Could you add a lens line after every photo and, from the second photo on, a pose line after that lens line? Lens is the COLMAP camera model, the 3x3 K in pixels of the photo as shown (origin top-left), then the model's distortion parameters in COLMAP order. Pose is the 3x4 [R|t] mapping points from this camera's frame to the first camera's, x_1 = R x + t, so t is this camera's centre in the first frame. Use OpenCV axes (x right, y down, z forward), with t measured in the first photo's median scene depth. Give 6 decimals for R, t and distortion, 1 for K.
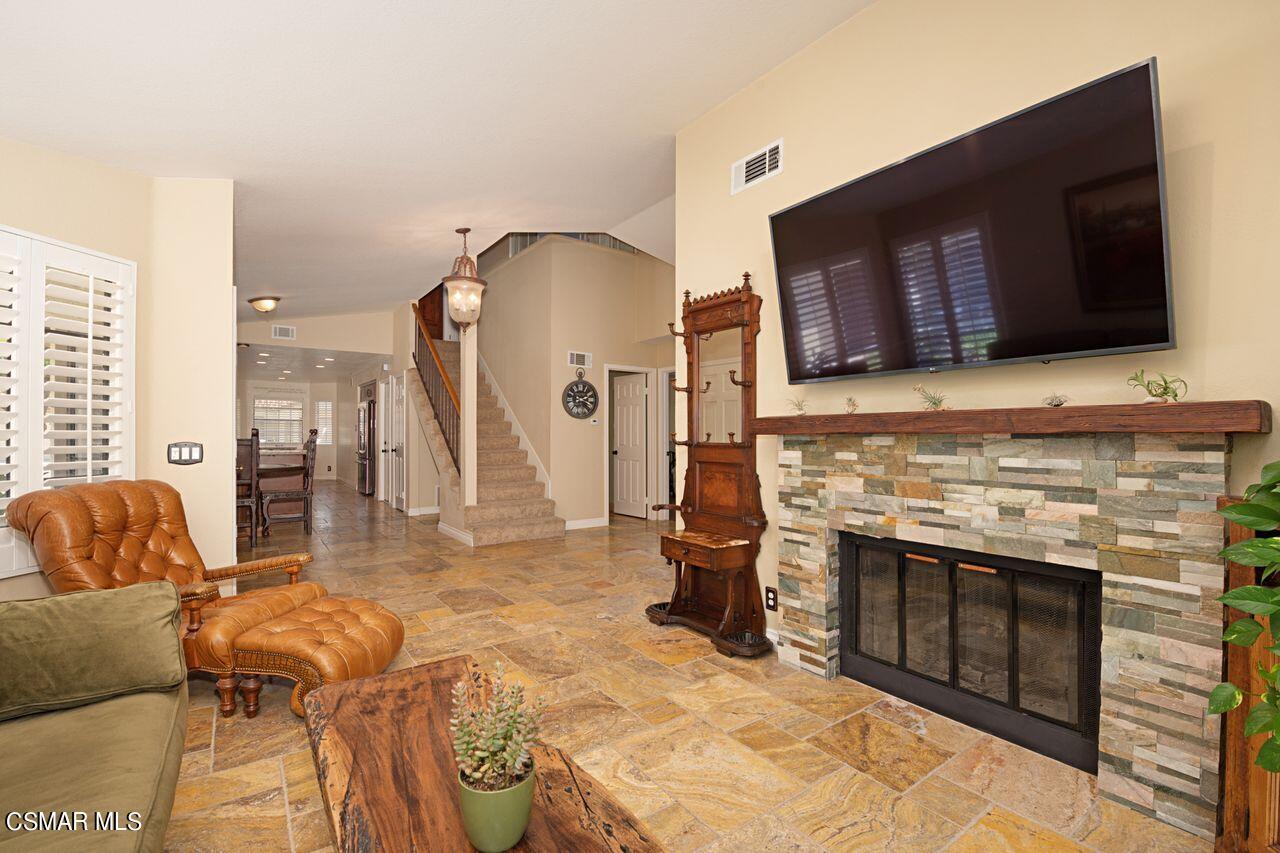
lens RADIAL K [[551.1, 0, 641.1], [0, 551.1, 430.8], [0, 0, 1]] dist [-0.017005, -0.000299]
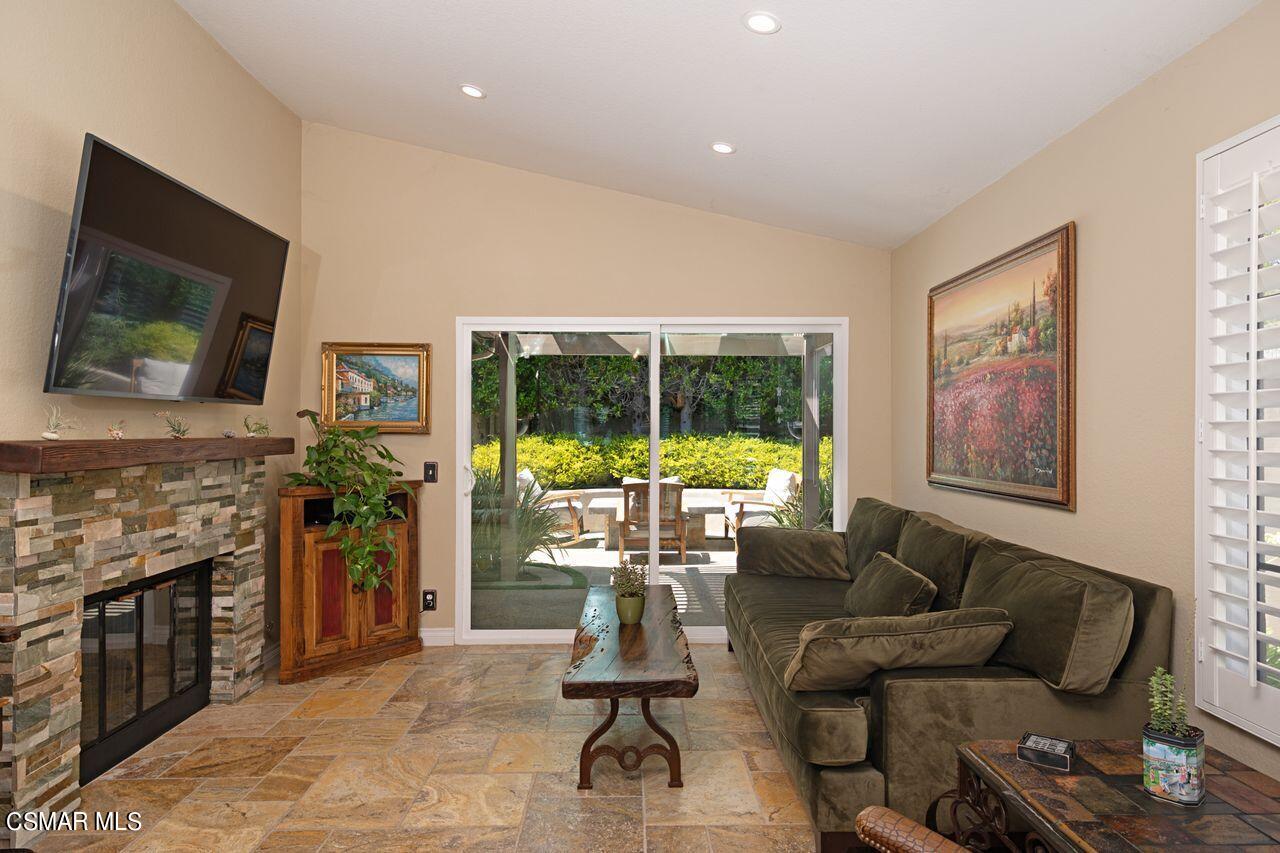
lens RADIAL K [[726.1, 0, 640.0], [0, 726.1, 426.5], [0, 0, 1]] dist [0.000482, -0.000087]
pose [[-0.815341, 0.006445, 0.578946, -0.931181], [-0.000866, 0.999923, -0.012351, -0.041575], [-0.578981, -0.010572, -0.815273, 1.549887]]
